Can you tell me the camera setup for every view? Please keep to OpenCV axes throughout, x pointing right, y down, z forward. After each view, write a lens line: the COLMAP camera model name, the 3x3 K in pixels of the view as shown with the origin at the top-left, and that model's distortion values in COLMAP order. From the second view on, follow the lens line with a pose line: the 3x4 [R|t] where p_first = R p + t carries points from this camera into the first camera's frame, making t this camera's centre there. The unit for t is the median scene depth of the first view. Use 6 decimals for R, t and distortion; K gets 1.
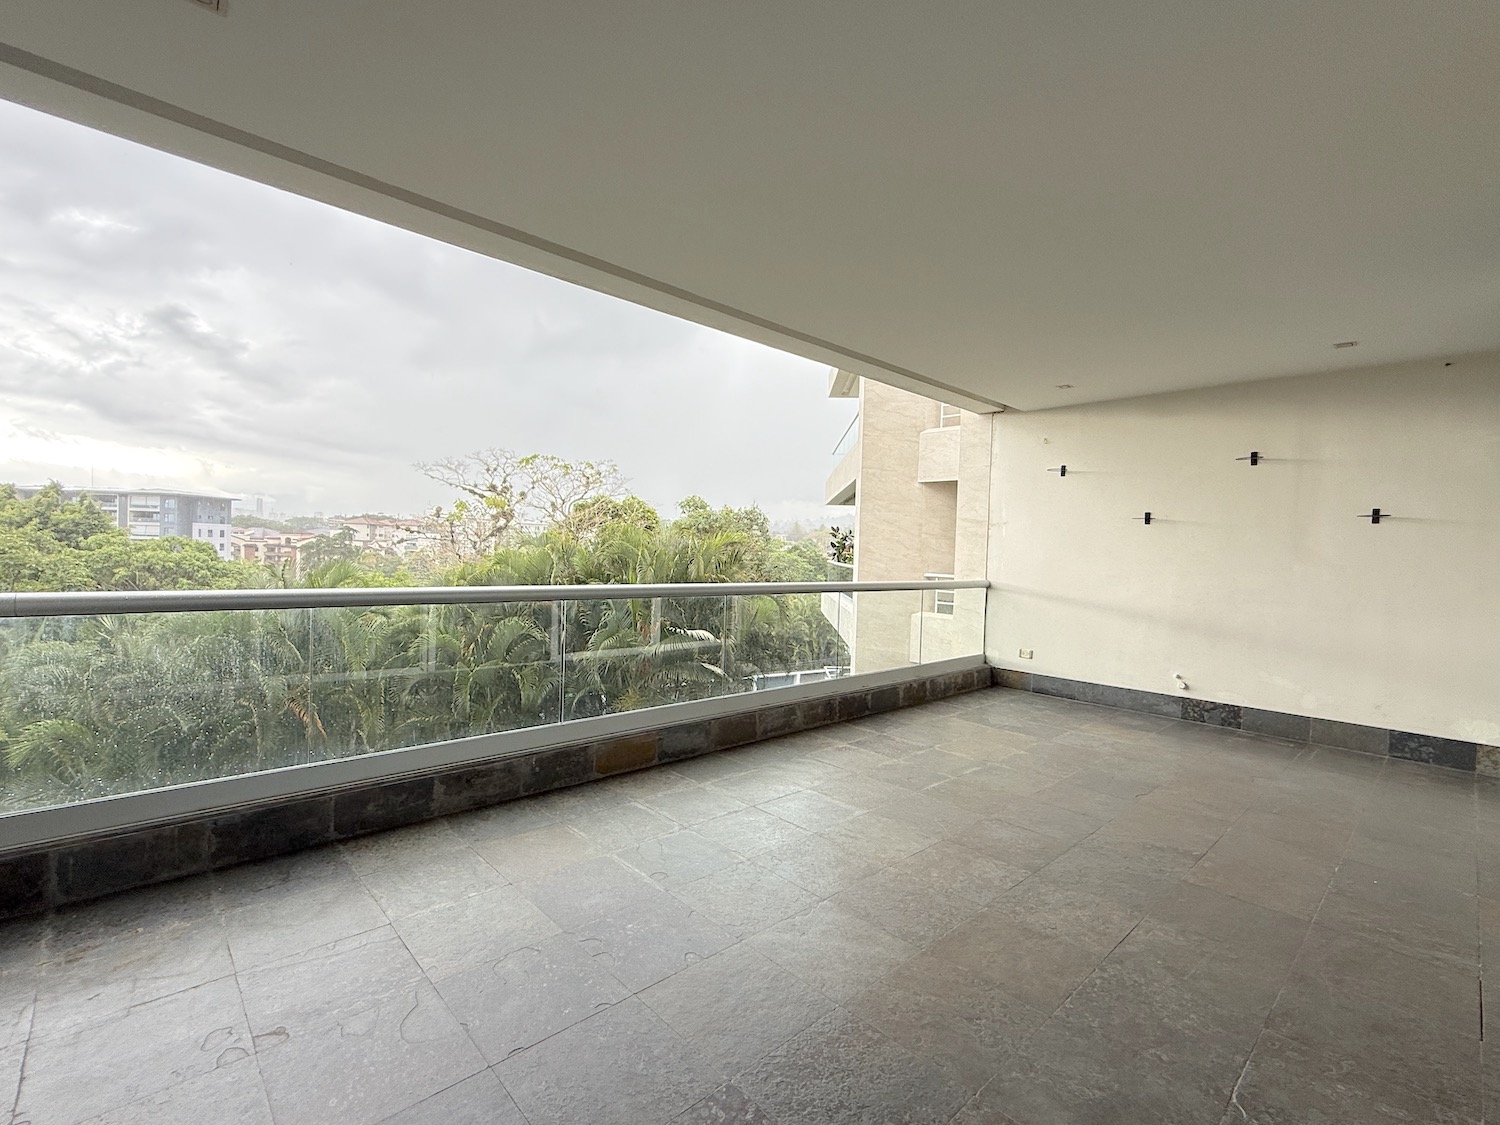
lens RADIAL K [[675.1, 0, 744.7], [0, 675.1, 555.7], [0, 0, 1]] dist [0.003137, -0.001460]
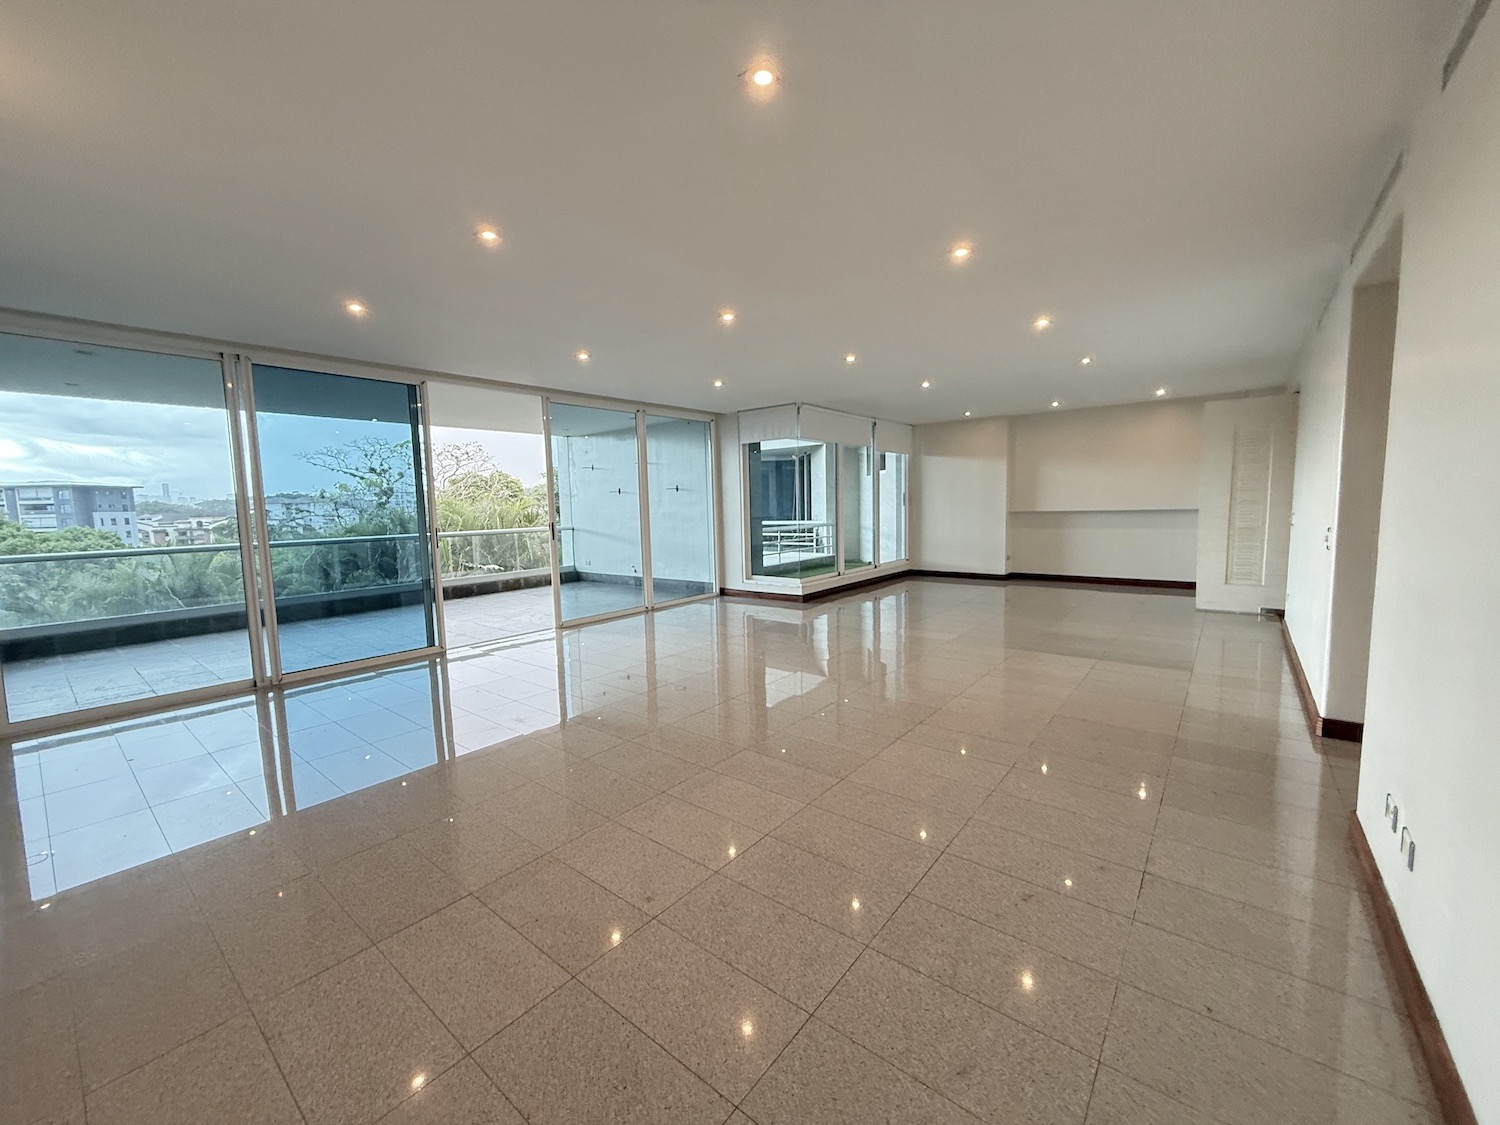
lens RADIAL K [[599.5, 0, 743.9], [0, 599.5, 555.2], [0, 0, 1]] dist [-0.000492, 0.000305]
pose [[0.988436, -0.070372, 0.134324, 0.047809], [0.059756, 0.994881, 0.081490, 0.000781], [-0.139371, -0.072521, 0.987581, -0.057942]]
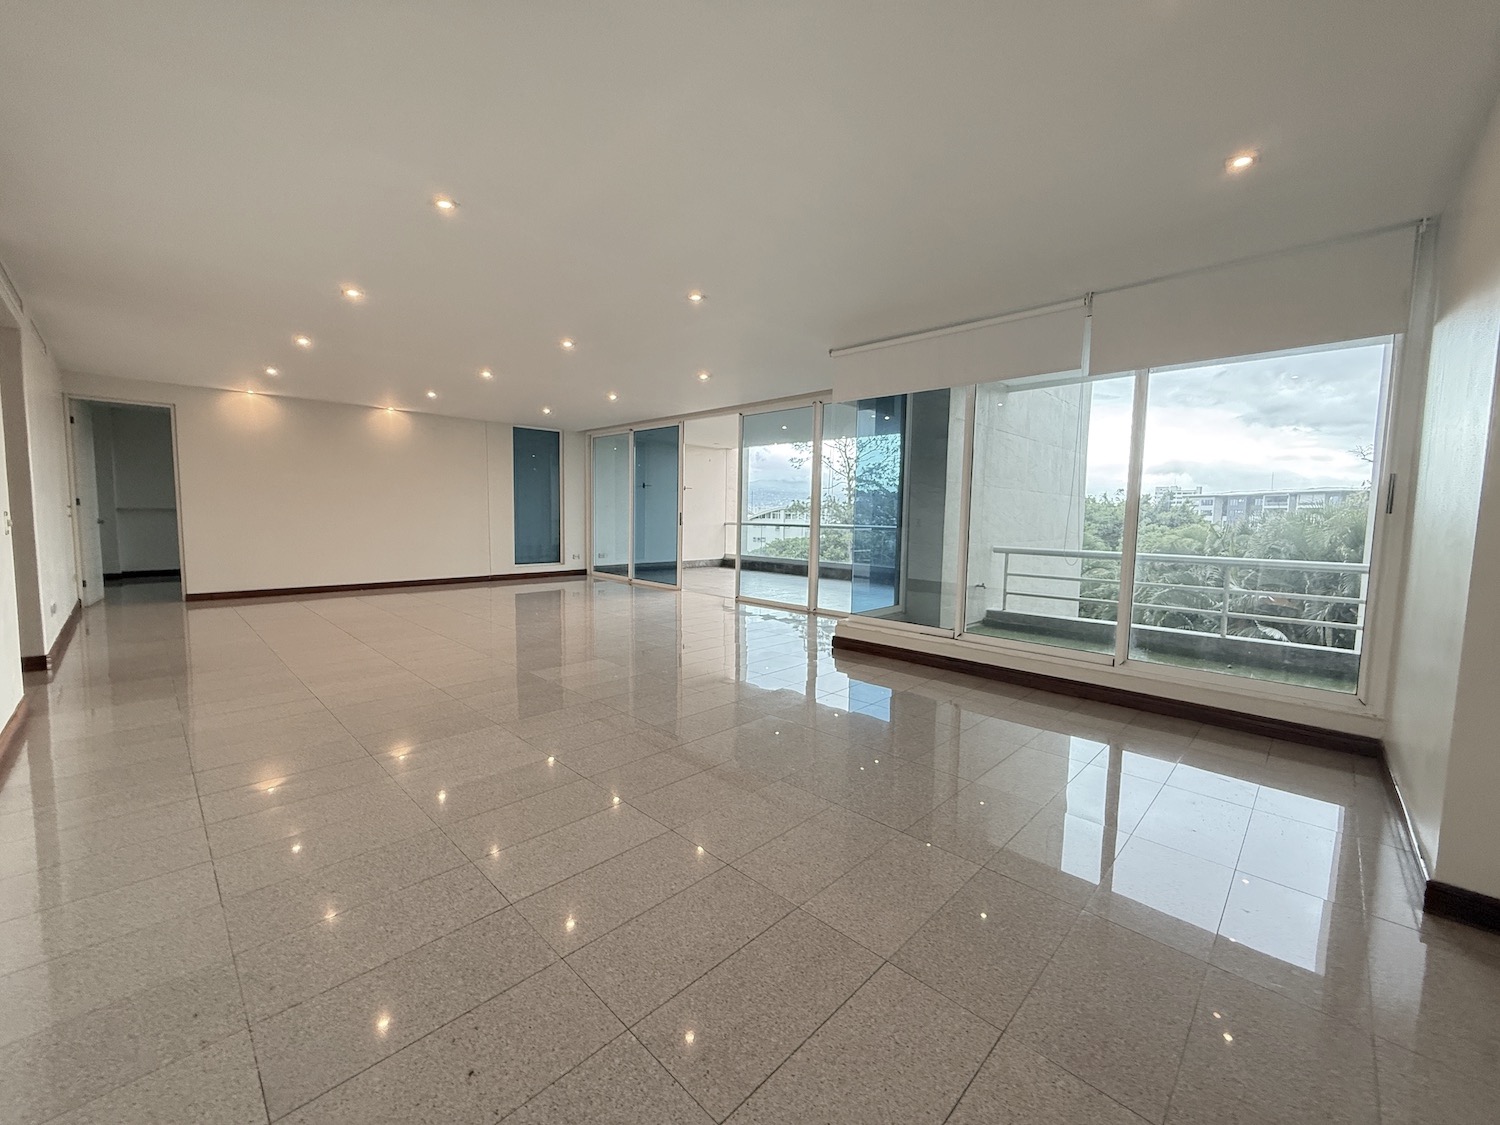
lens RADIAL K [[599.5, 0, 755.7], [0, 599.5, 556.4], [0, 0, 1]] dist [-0.000492, 0.000305]
pose [[0.055092, 0.039094, -0.997716, 0.134963], [-0.026538, 0.998938, 0.037677, 0.004887], [0.998129, 0.024402, 0.056071, 0.023978]]
